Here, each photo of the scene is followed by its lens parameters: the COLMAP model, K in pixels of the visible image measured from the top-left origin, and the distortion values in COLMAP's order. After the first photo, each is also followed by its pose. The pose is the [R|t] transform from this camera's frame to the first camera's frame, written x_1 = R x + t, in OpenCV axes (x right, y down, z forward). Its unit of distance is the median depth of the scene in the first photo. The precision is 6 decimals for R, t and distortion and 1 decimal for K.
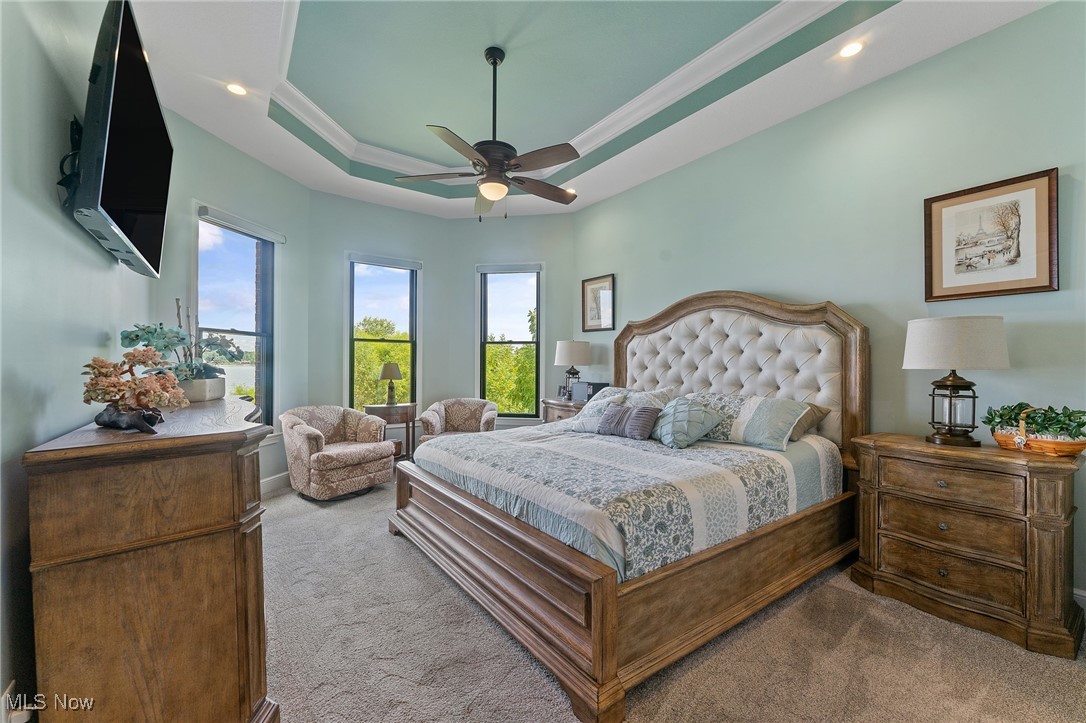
lens RADIAL K [[432.8, 0, 525.9], [0, 432.8, 362.2], [0, 0, 1]] dist [0.005358, -0.000703]
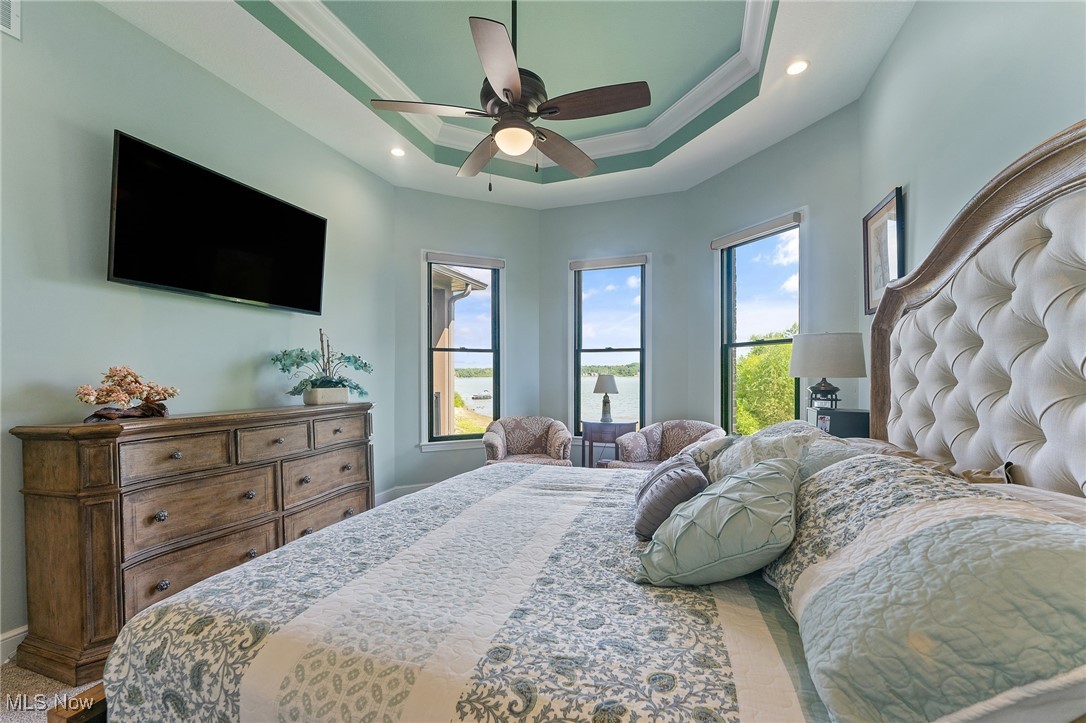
lens RADIAL K [[432.8, 0, 545.7], [0, 432.8, 374.8], [0, 0, 1]] dist [0.005358, -0.000703]
pose [[0.582007, -0.004101, -0.813174, 0.486912], [0.006456, 0.999979, -0.000422, 0.002852], [0.813158, -0.005005, 0.582021, 0.530994]]
